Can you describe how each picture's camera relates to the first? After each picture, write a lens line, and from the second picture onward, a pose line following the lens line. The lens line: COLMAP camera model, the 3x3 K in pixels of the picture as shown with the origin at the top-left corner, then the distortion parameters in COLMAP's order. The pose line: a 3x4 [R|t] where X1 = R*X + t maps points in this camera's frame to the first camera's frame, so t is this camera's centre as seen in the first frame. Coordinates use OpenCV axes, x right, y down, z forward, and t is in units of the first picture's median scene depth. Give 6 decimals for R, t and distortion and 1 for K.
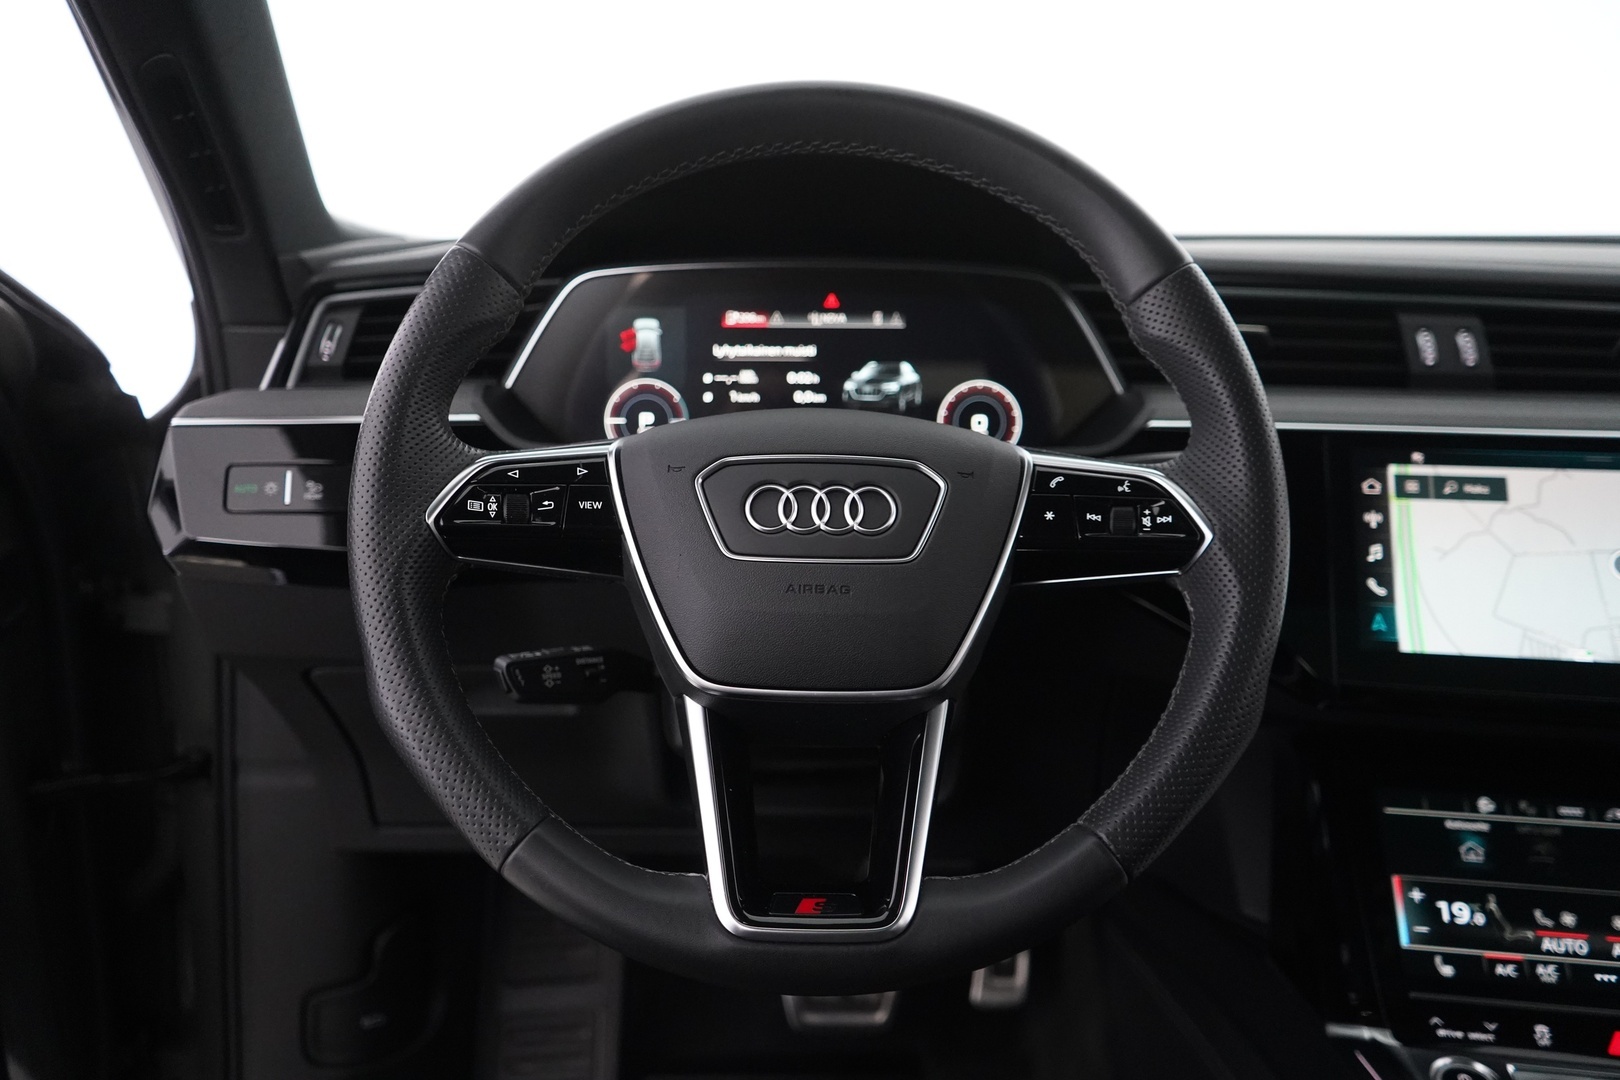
lens RADIAL K [[1327.2, 0, 802.1], [0, 1327.2, 533.8], [0, 0, 1]] dist [-0.008680, 0.021045]
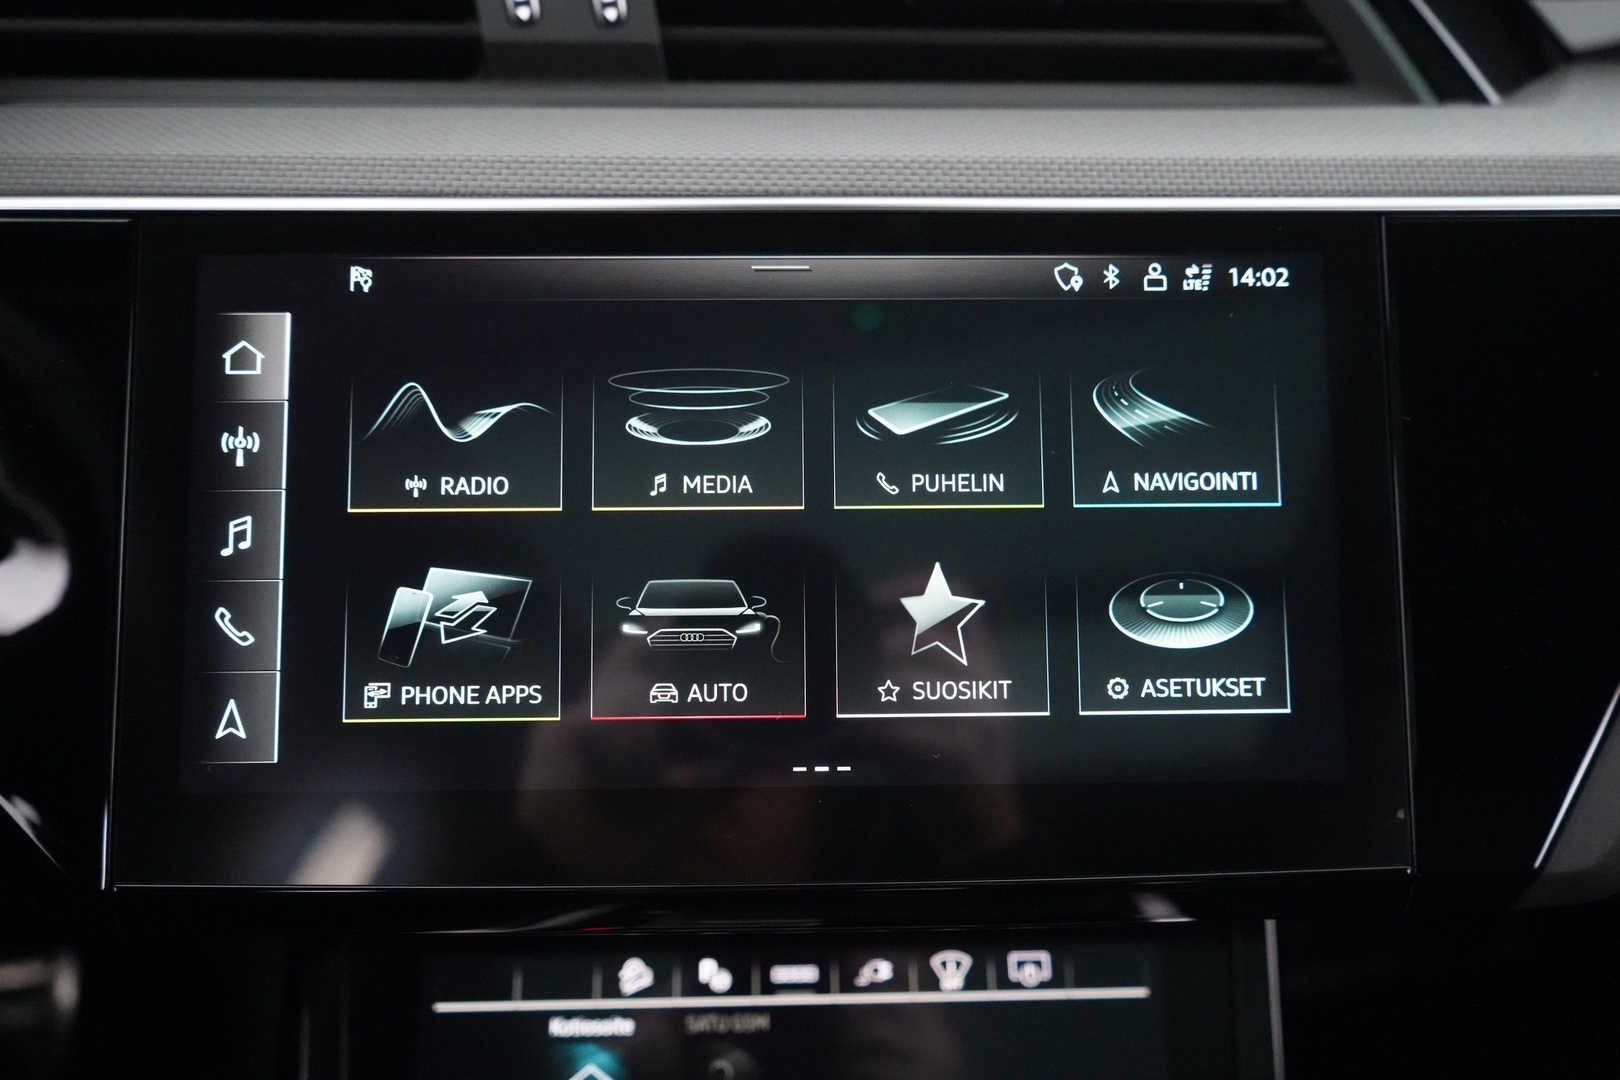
lens RADIAL K [[1327.2, 0, 809.8], [0, 1327.2, 528.5], [0, 0, 1]] dist [-0.008680, 0.021045]
pose [[0.979468, -0.085722, 0.182466, 0.524565], [0.036489, 0.965527, 0.257732, -0.083744], [-0.198269, -0.245782, 0.948831, 0.584751]]
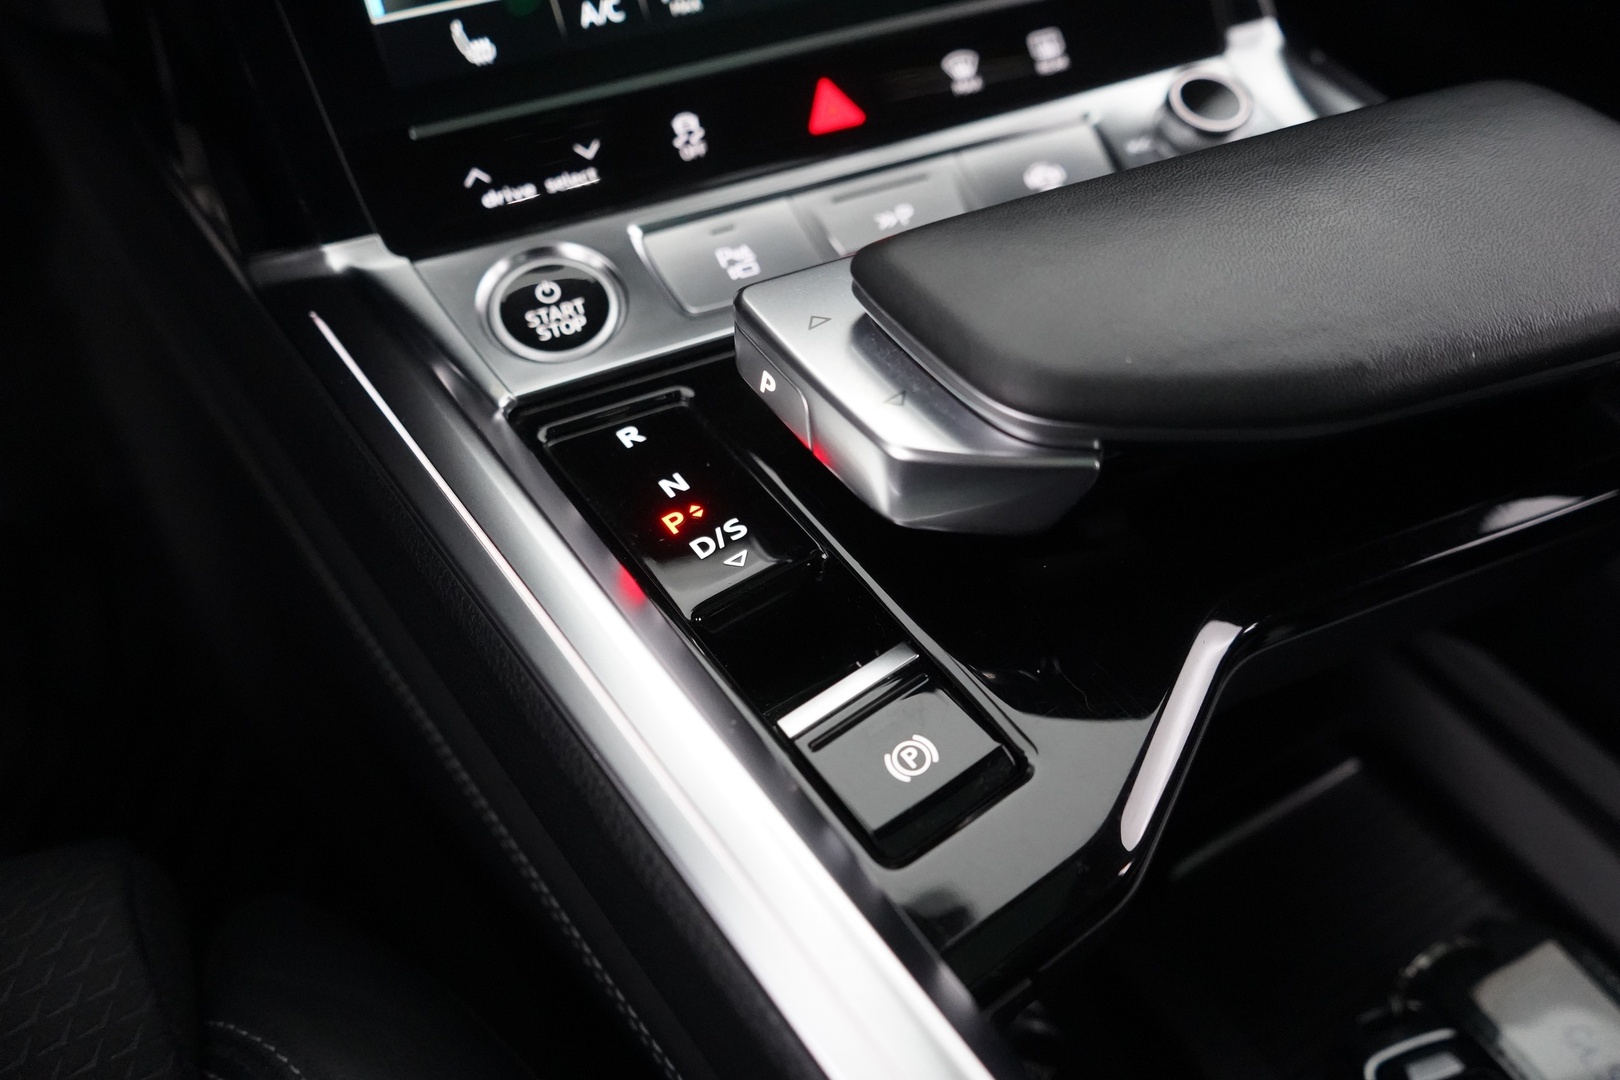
lens RADIAL K [[1327.2, 0, 803.9], [0, 1327.2, 537.6], [0, 0, 1]] dist [-0.008680, 0.021045]
pose [[0.841361, -0.417182, 0.343615, 0.352204], [0.107119, 0.751868, 0.650554, 0.174779], [-0.529752, -0.510543, 0.677280, 0.558455]]
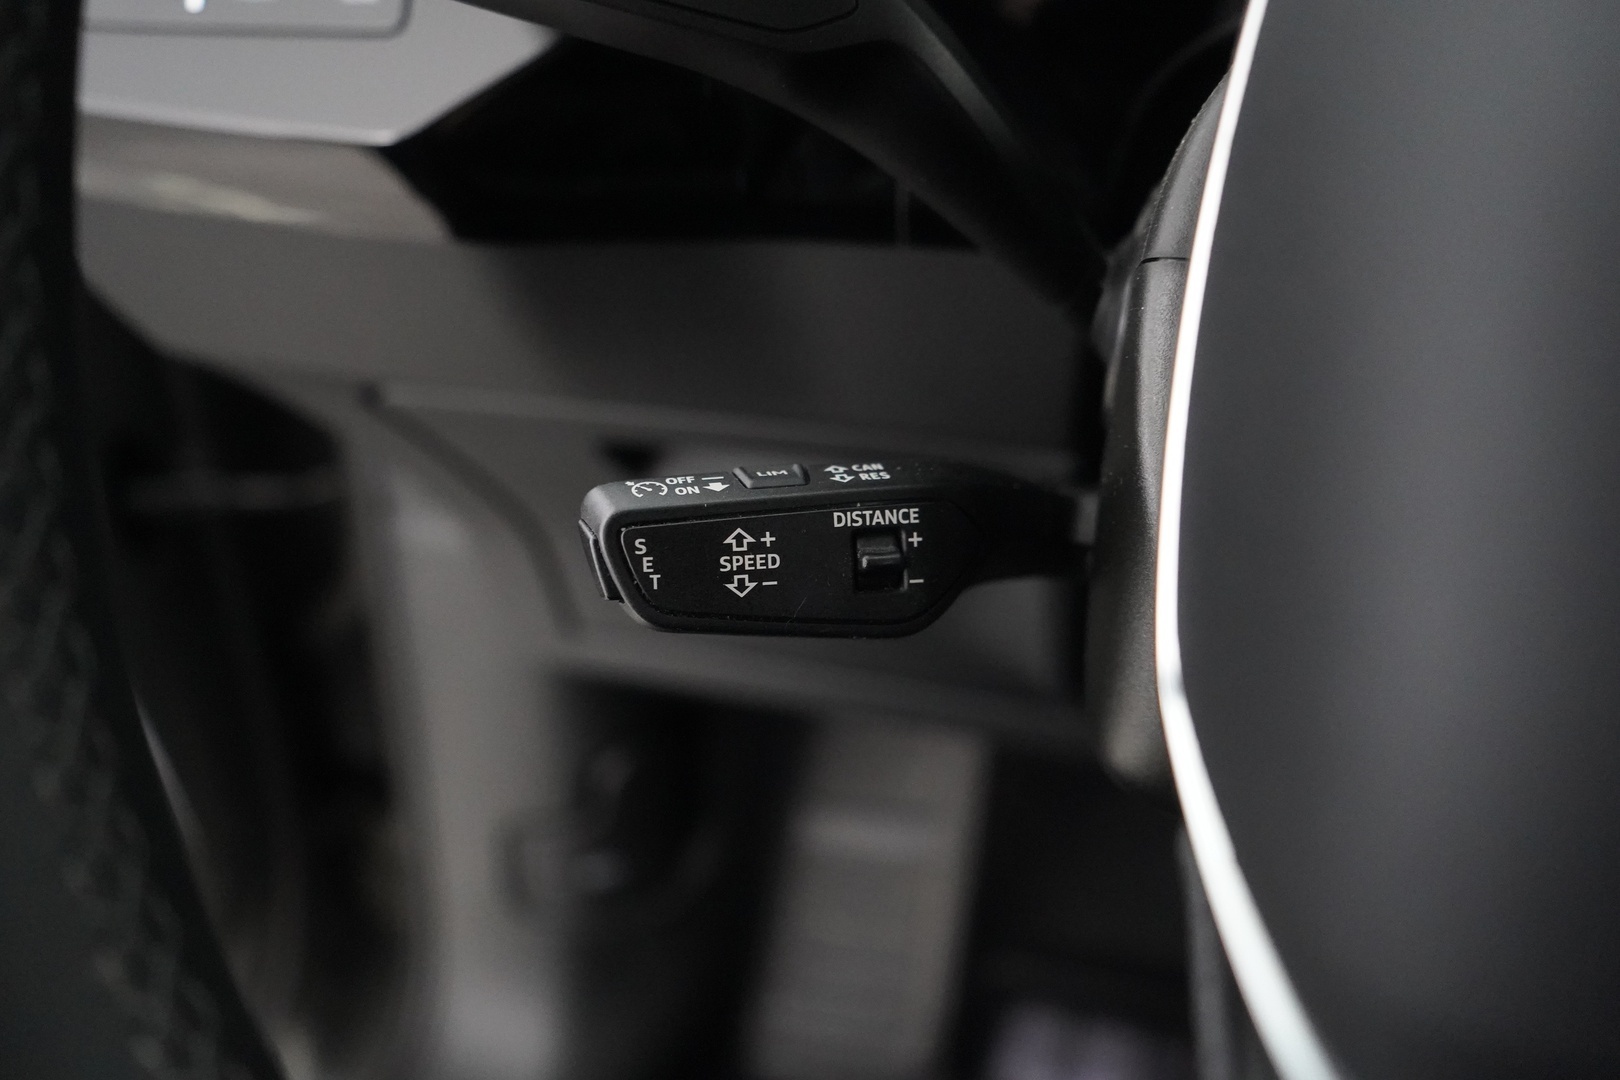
lens RADIAL K [[1327.2, 0, 817.3], [0, 1327.2, 545.9], [0, 0, 1]] dist [-0.008680, 0.021045]
pose [[0.954706, 0.126041, -0.269536, -0.079574], [-0.047897, 0.959137, 0.278859, 0.012505], [0.293669, -0.253319, 0.921731, 0.643021]]
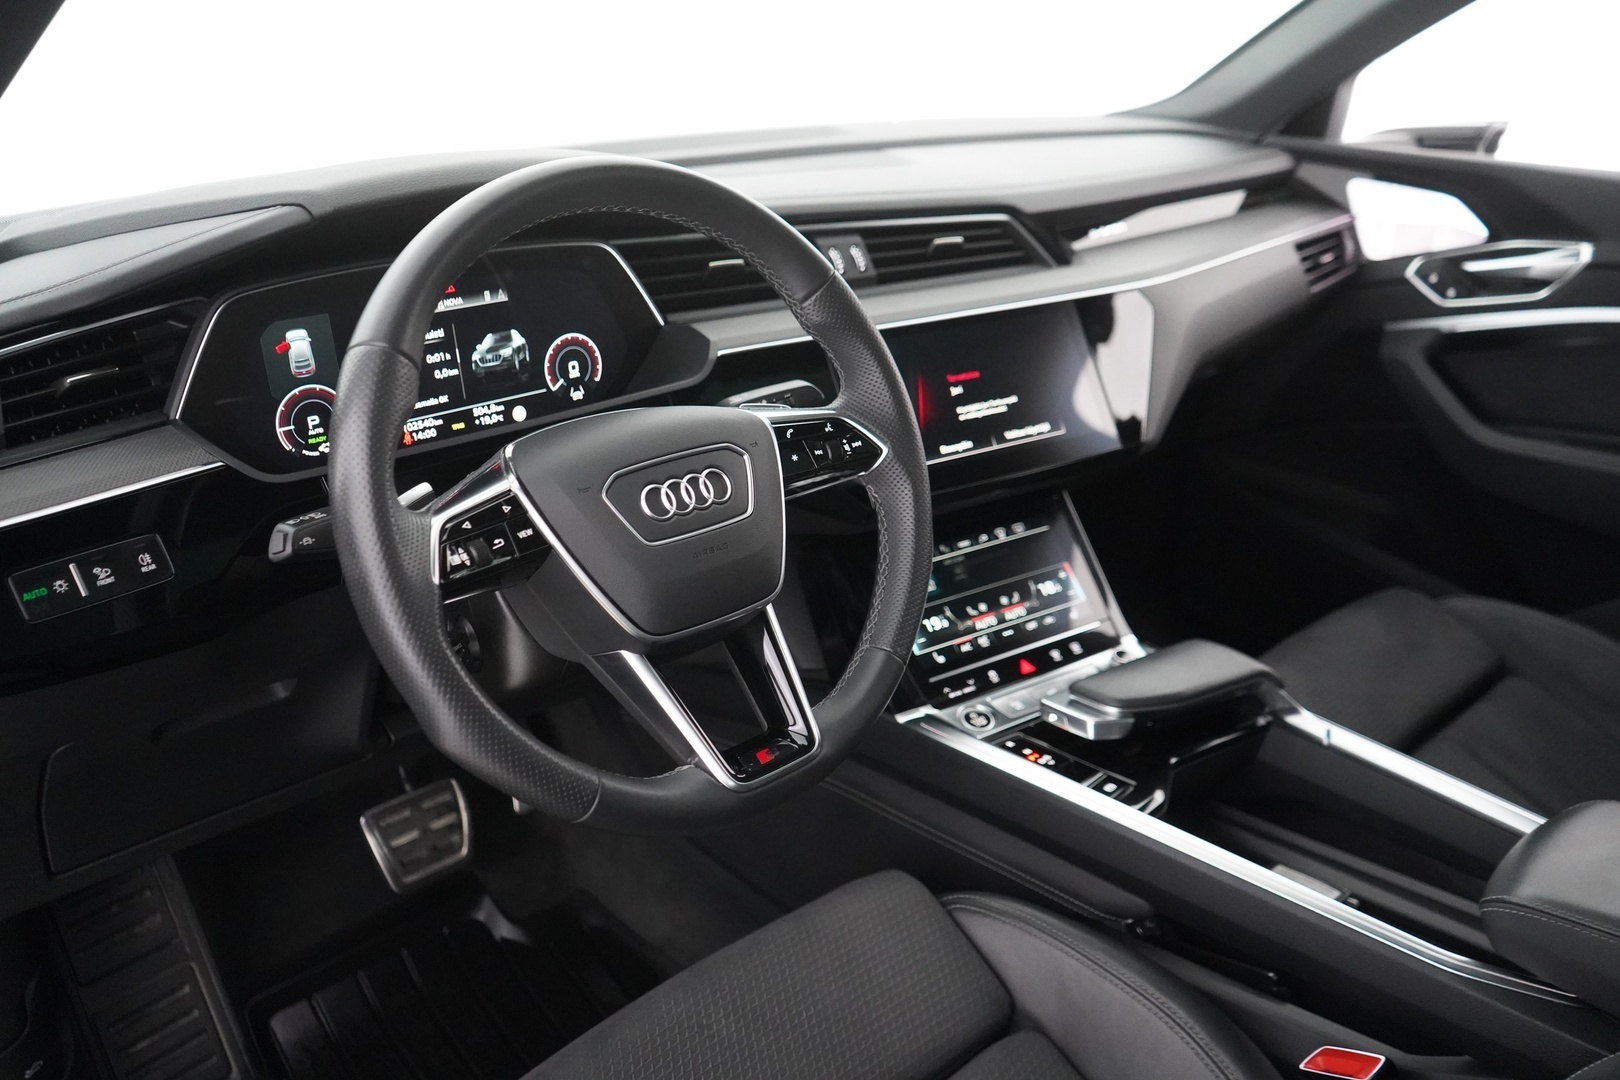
lens RADIAL K [[1327.2, 0, 820.9], [0, 1327.2, 544.8], [0, 0, 1]] dist [-0.008680, 0.021045]
pose [[0.729774, -0.269745, 0.628225, -0.598893], [0.145315, 0.959079, 0.243002, -0.220908], [-0.668067, -0.086046, 0.739109, -0.097059]]
